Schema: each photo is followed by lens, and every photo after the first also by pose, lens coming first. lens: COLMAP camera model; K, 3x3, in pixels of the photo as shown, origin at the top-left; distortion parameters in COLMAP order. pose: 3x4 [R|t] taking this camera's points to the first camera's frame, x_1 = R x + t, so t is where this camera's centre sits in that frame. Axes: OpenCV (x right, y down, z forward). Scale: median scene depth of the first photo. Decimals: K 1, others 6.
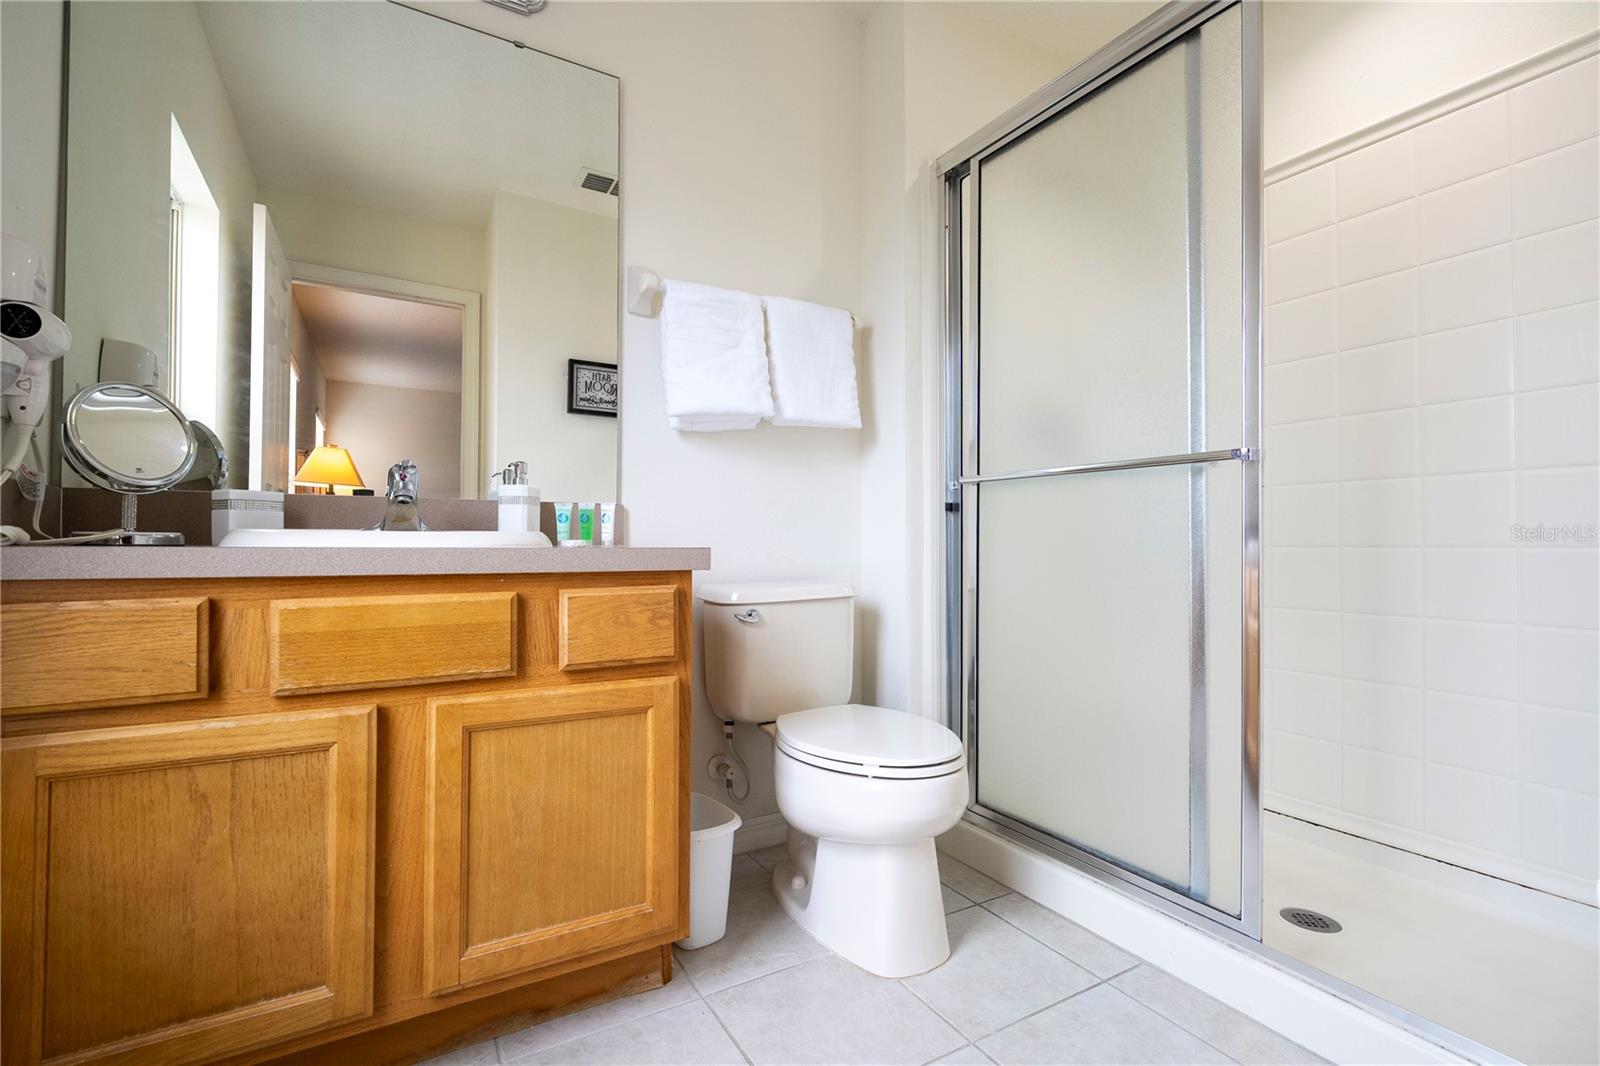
lens RADIAL K [[727.9, 0, 801.8], [0, 727.9, 537.9], [0, 0, 1]] dist [-0.003383, 0.001515]
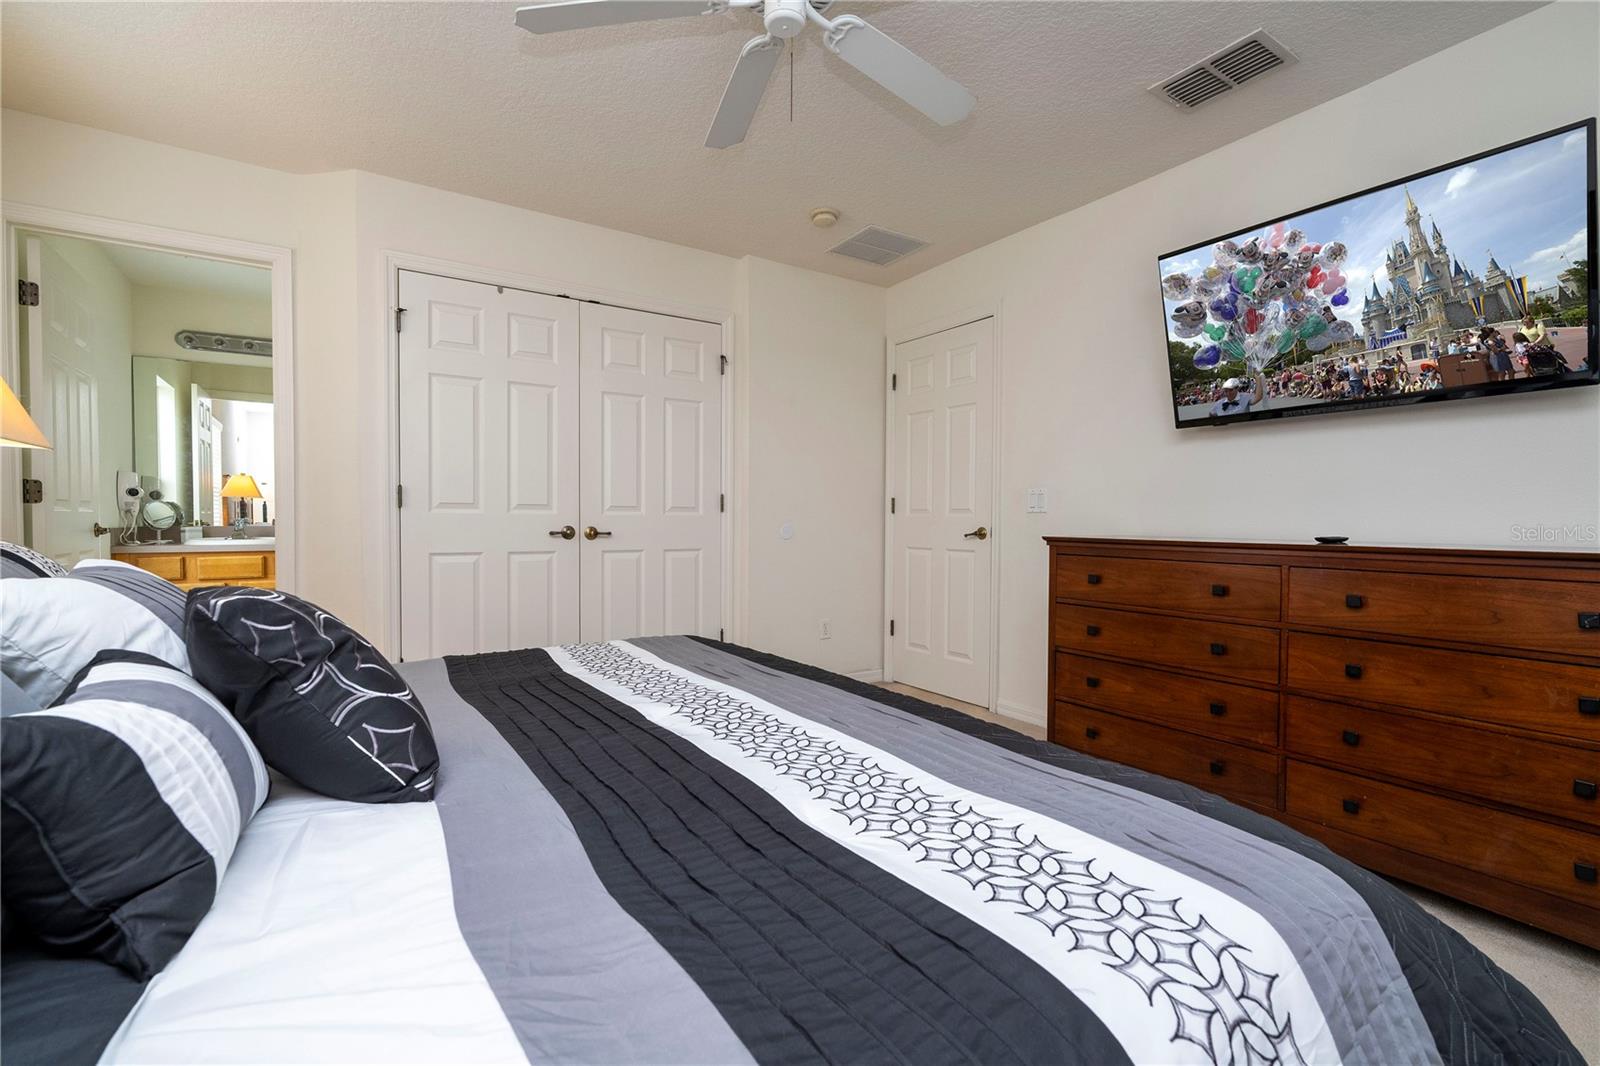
lens RADIAL K [[727.9, 0, 800.6], [0, 727.9, 531.4], [0, 0, 1]] dist [-0.003383, 0.001515]
pose [[0.999040, -0.000553, 0.043795, 2.354708], [-0.000953, 0.999409, 0.034359, -0.195989], [-0.043788, -0.034368, 0.998450, -3.061958]]
